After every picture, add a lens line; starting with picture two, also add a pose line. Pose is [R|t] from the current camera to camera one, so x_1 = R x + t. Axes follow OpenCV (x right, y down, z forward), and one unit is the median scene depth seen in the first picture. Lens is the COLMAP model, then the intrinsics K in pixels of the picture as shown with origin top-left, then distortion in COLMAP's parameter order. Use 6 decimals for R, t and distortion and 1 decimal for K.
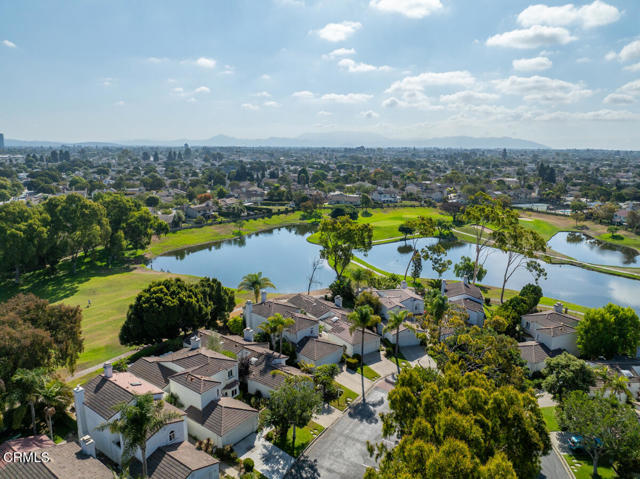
lens RADIAL K [[446.6, 0, 320.0], [0, 446.6, 239.5], [0, 0, 1]] dist [-0.032902, 0.000091]
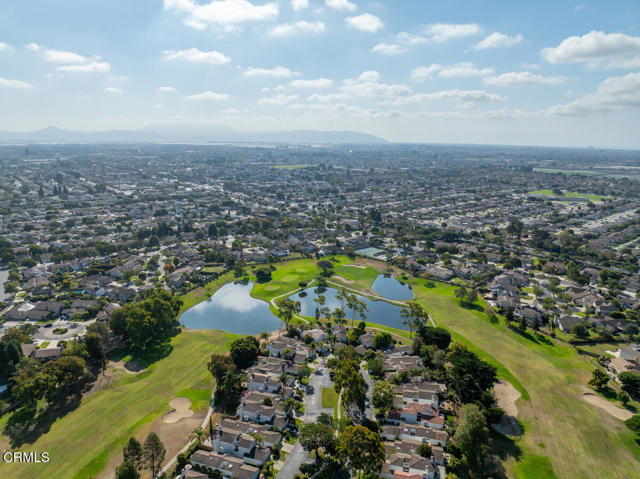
lens RADIAL K [[446.6, 0, 320.0], [0, 446.6, 239.5], [0, 0, 1]] dist [-0.032902, 0.000091]
pose [[0.946487, -0.068974, 0.315285, -0.611795], [0.061380, 0.997536, 0.033967, -0.523323], [-0.316851, -0.012797, 0.948389, -1.550741]]
